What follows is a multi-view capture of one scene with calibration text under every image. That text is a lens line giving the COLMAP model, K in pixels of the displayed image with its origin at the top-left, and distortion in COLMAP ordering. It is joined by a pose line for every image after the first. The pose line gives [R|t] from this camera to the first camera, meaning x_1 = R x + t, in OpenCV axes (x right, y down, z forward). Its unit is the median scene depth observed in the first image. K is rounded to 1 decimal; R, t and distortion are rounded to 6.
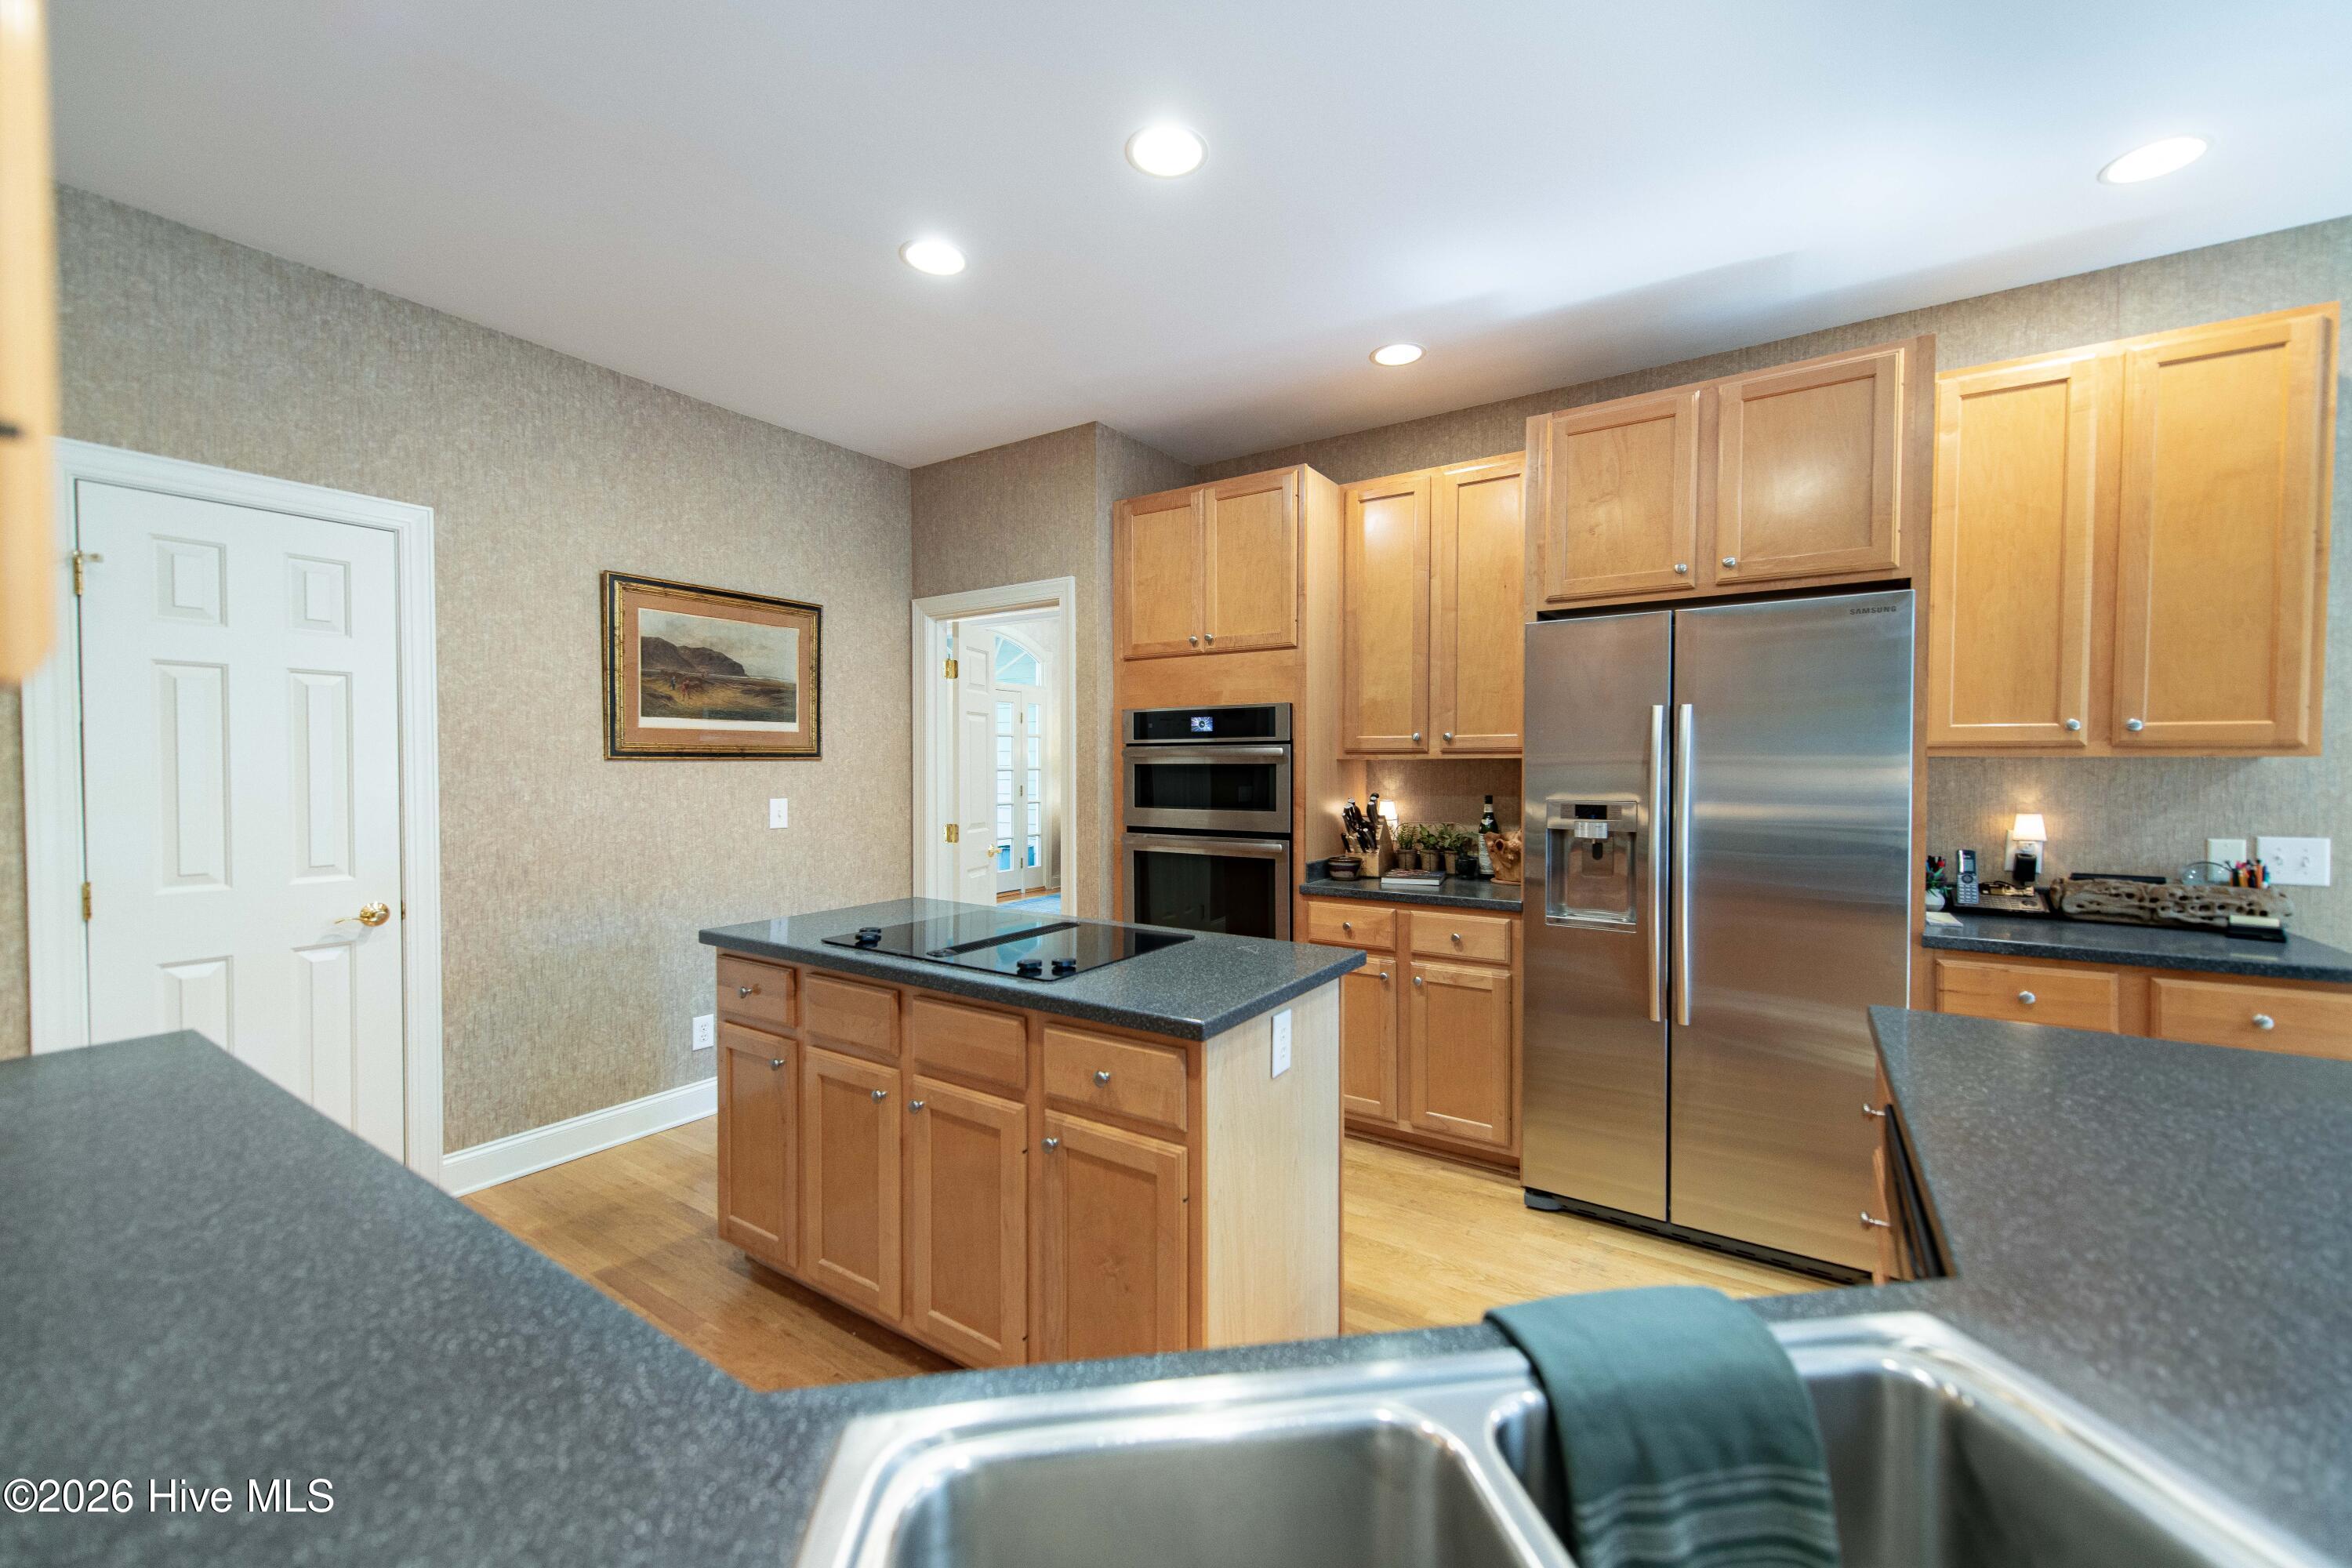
lens RADIAL K [[921.9, 0, 1178.7], [0, 921.9, 784.6], [0, 0, 1]] dist [0.016933, -0.004806]
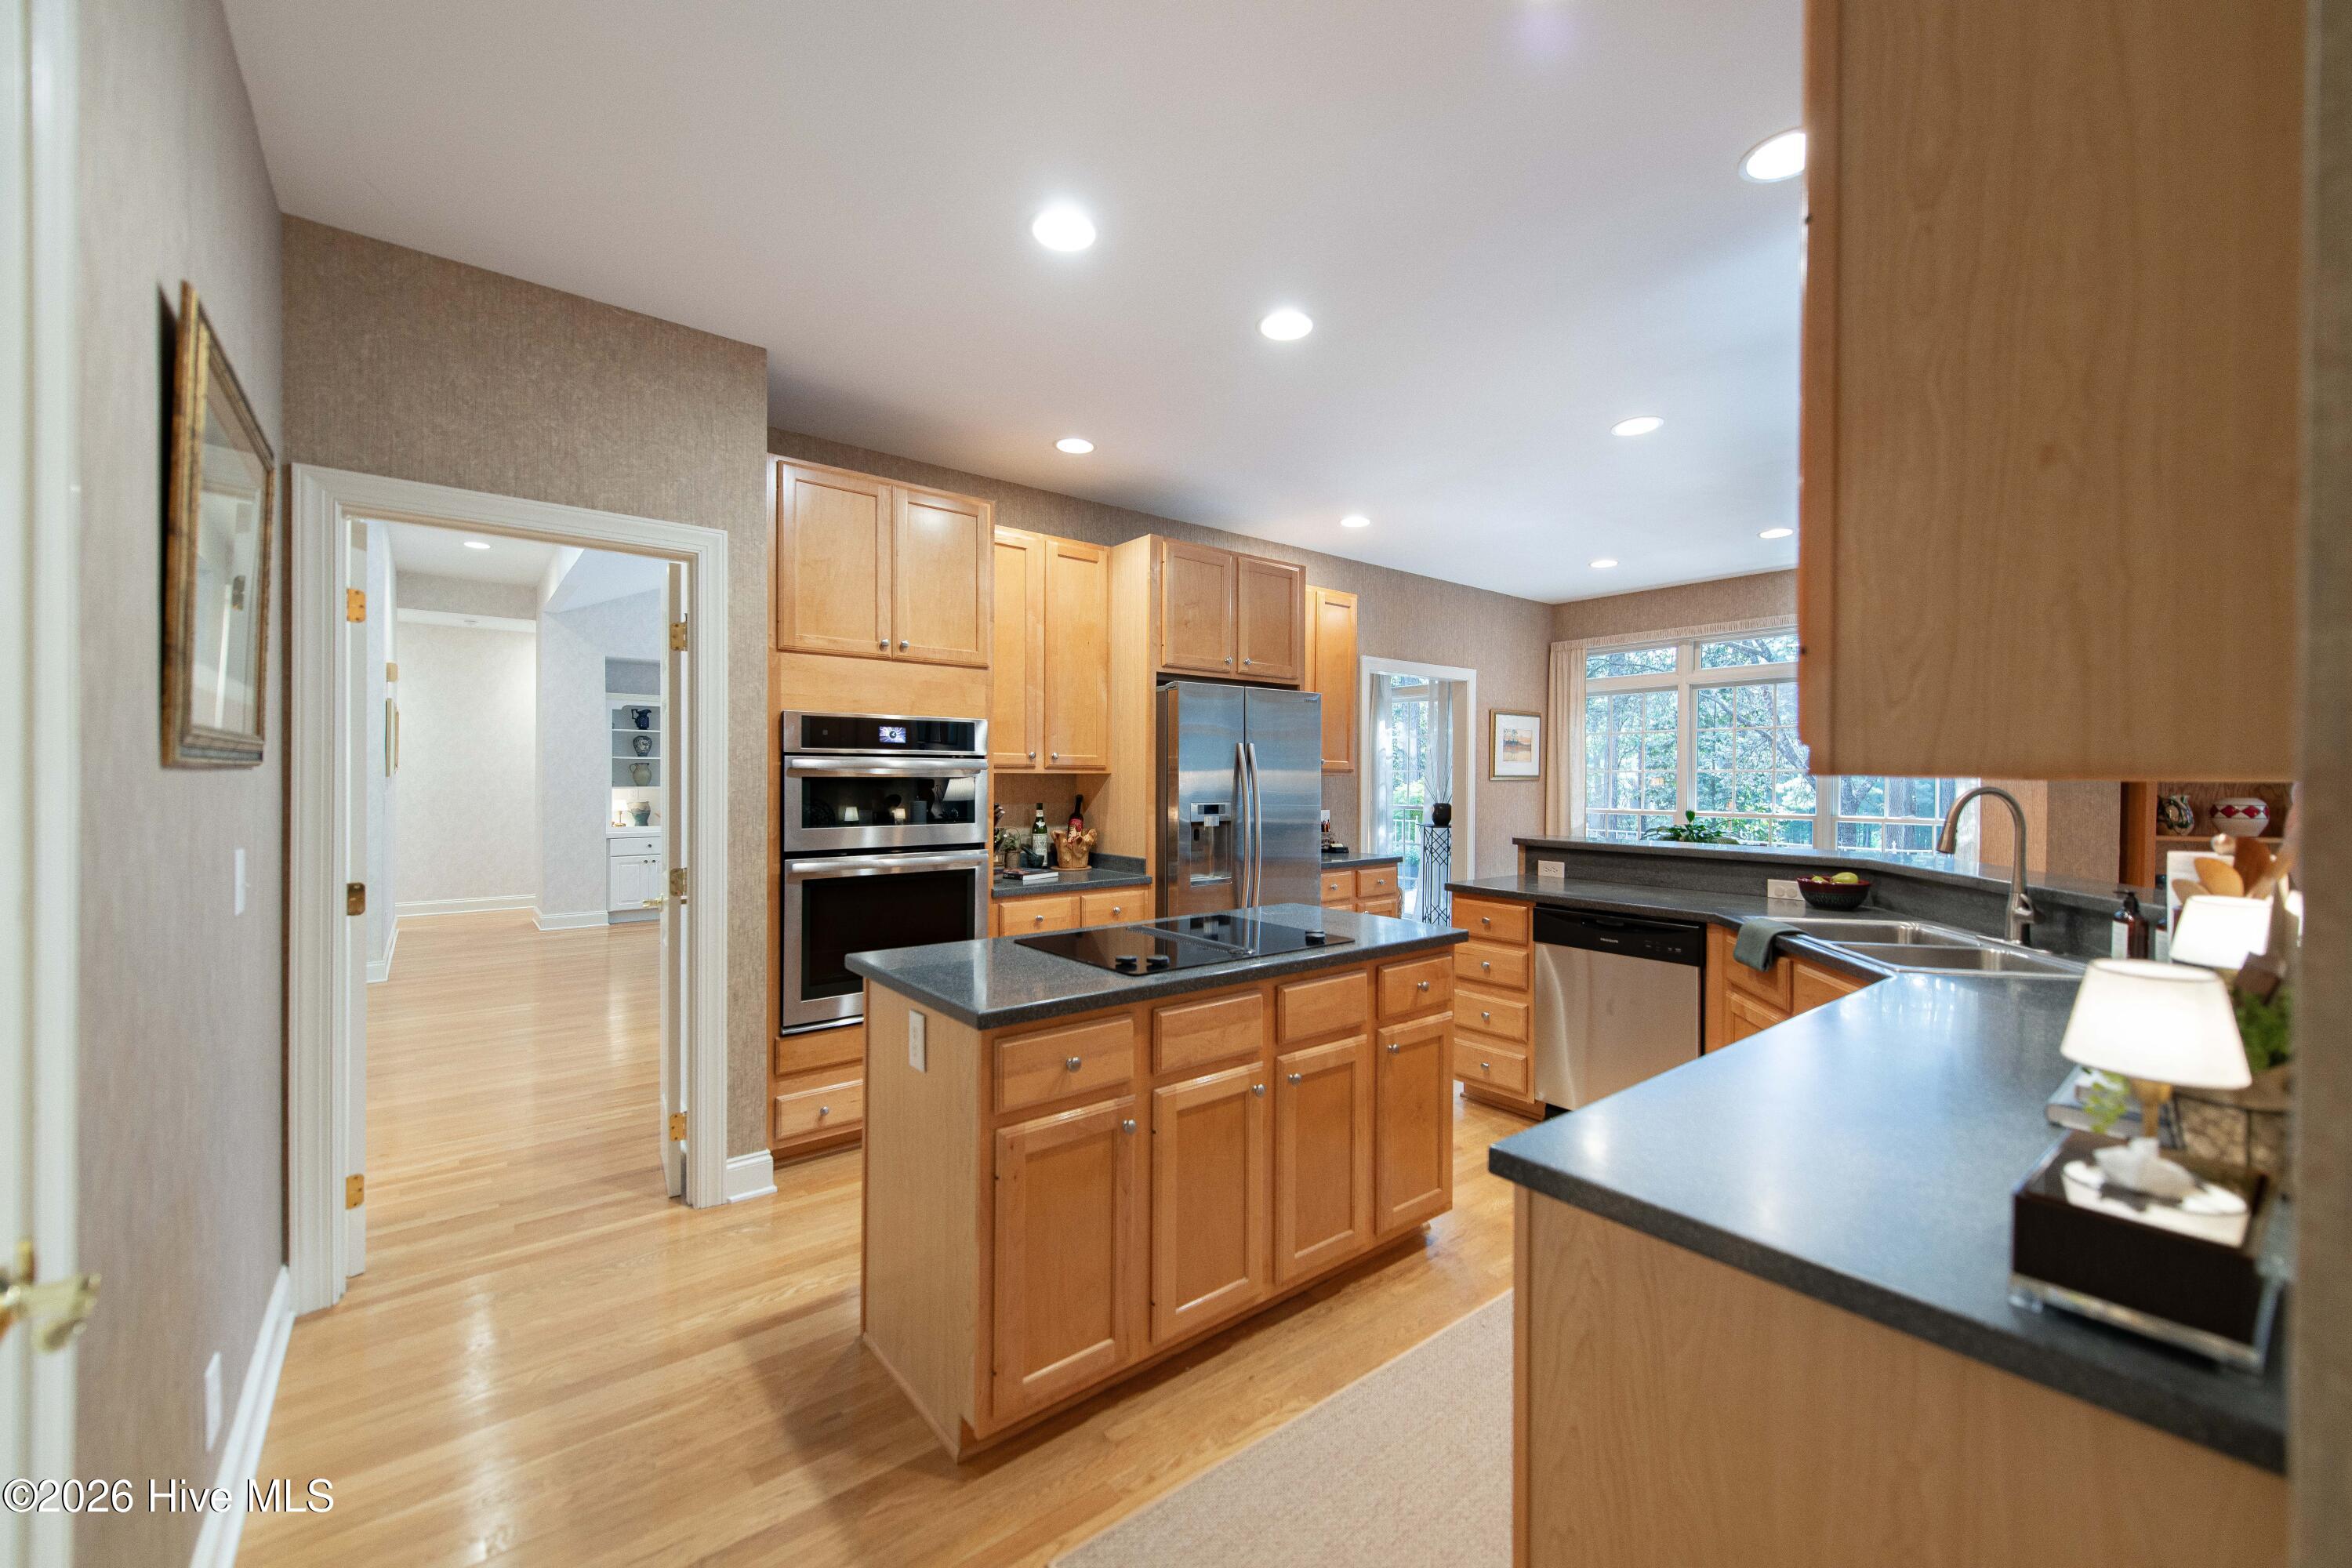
lens RADIAL K [[921.9, 0, 1178.7], [0, 921.9, 784.6], [0, 0, 1]] dist [0.016933, -0.004806]
pose [[0.304923, -0.004880, 0.952365, -0.822242], [0.015785, 0.999875, 0.000069, -0.010603], [-0.952246, 0.015012, 0.304962, 0.459160]]
